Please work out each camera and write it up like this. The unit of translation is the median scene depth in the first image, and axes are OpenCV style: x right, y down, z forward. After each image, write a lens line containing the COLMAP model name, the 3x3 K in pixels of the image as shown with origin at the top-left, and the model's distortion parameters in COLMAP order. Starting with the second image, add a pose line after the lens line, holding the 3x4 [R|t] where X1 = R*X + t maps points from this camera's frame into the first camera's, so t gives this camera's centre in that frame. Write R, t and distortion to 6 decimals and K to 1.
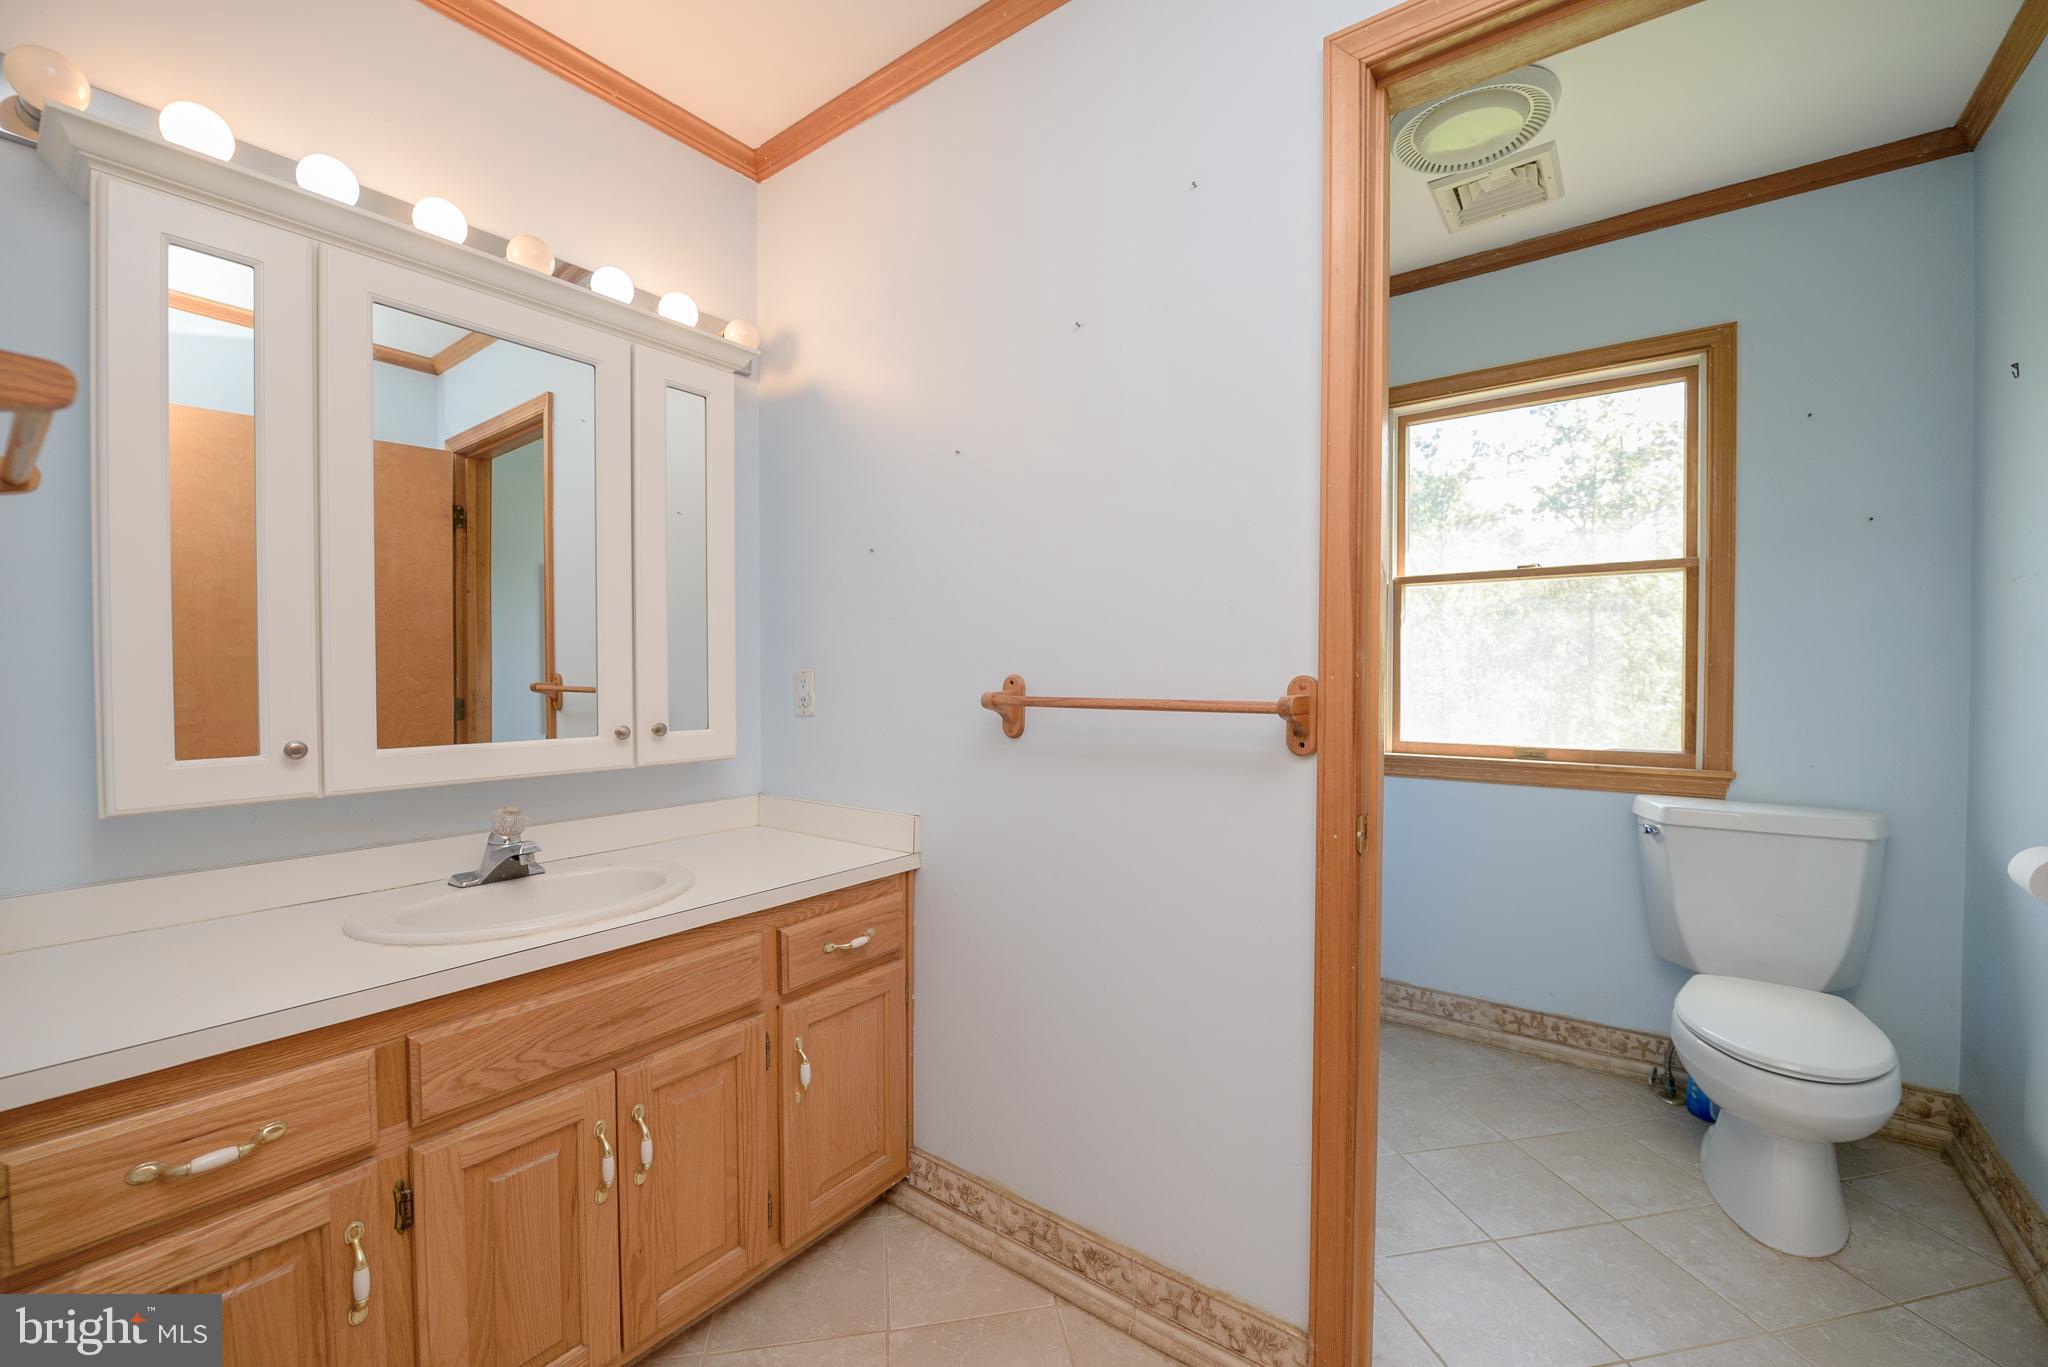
lens RADIAL K [[844.4, 0, 999.8], [0, 844.4, 678.7], [0, 0, 1]] dist [-0.008571, -0.002911]
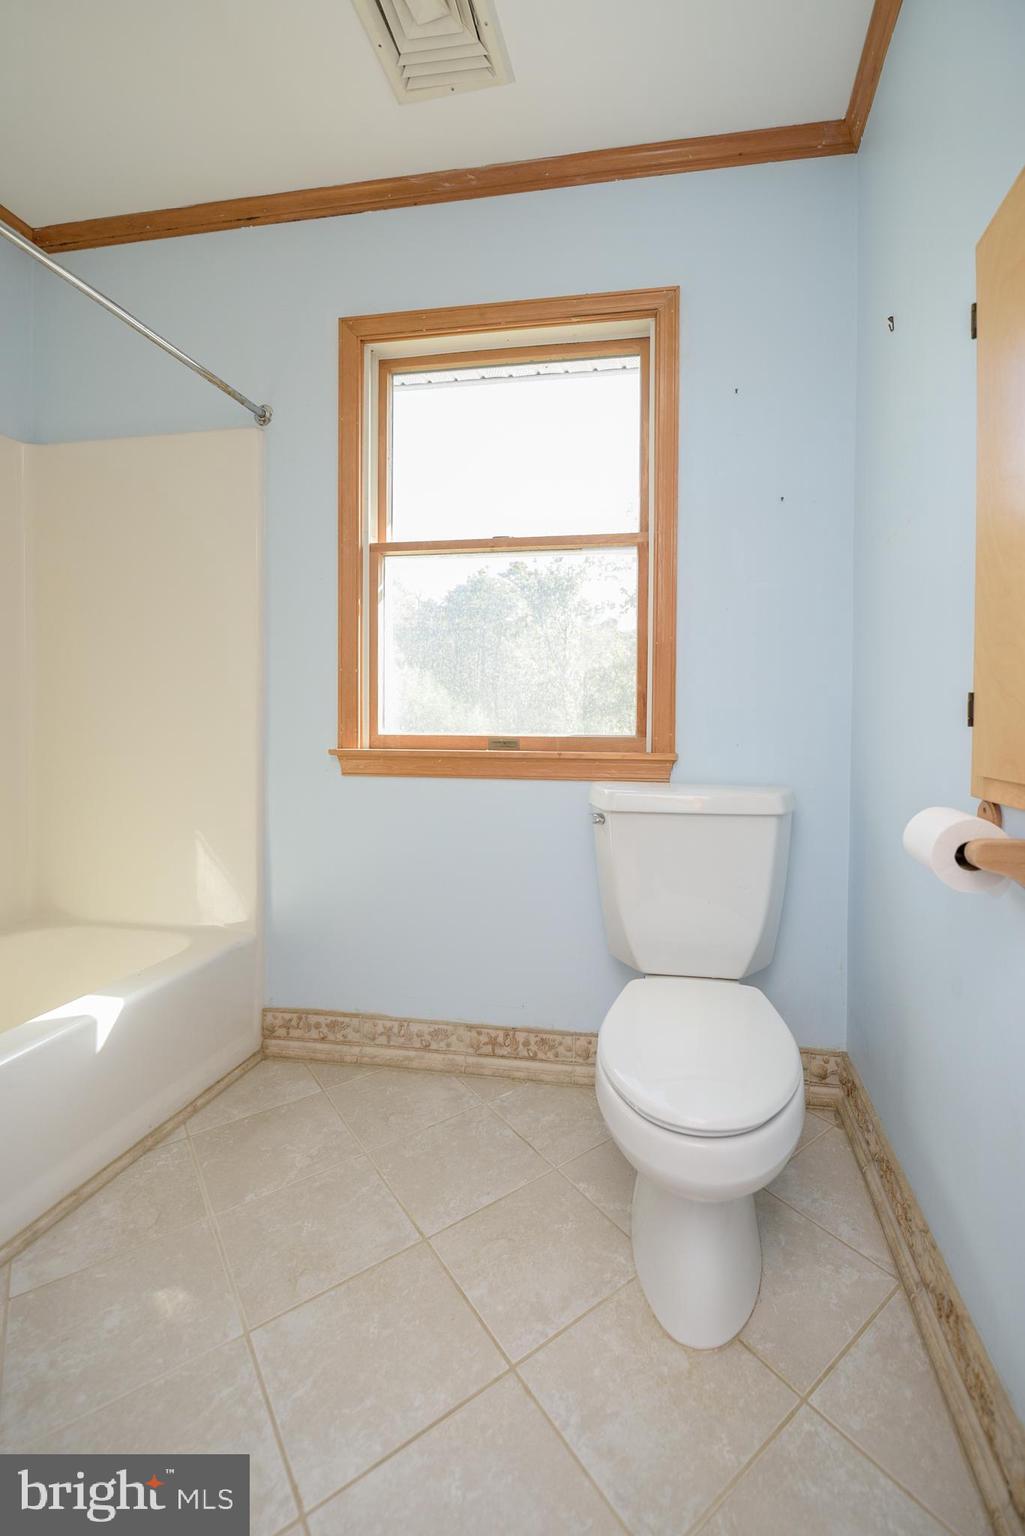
lens RADIAL K [[633.3, 0, 590.7], [0, 633.3, 727.5], [0, 0, 1]] dist [-0.008571, -0.002911]
pose [[0.879275, 0.001316, 0.476313, 0.405050], [-0.000942, 0.999999, -0.001025, 0.075142], [-0.476314, 0.000452, 0.879275, 0.370269]]
